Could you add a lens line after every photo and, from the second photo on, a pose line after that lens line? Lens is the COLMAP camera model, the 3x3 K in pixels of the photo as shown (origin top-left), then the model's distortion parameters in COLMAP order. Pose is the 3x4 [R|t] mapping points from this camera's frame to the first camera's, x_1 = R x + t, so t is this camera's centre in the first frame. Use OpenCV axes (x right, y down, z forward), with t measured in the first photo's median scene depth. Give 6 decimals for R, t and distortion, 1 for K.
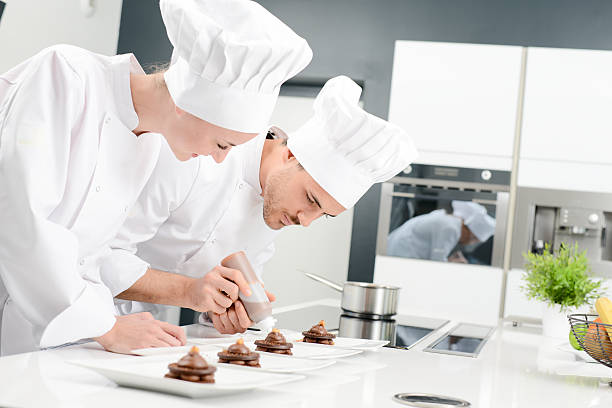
lens RADIAL K [[933.4, 0, 330.8], [0, 933.4, 198.6], [0, 0, 1]] dist [-0.056267, 0.000000]
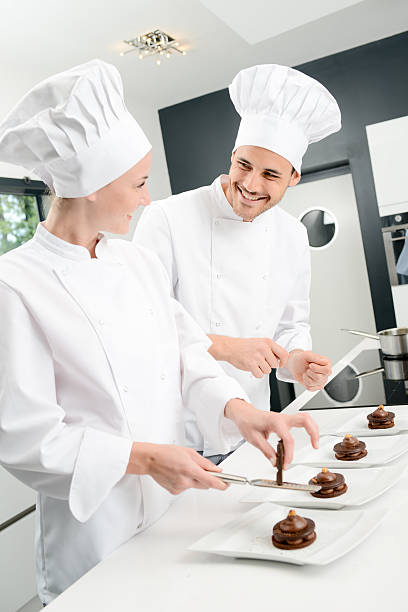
lens RADIAL K [[617.4, 0, 206.0], [0, 617.4, 300.4], [0, 0, 1]] dist [-0.049871, 0.000000]
pose [[0.940585, -0.246896, -0.233115, -0.001979], [0.267975, 0.961361, 0.063046, -0.074610], [0.208542, -0.121769, 0.970403, 0.122040]]
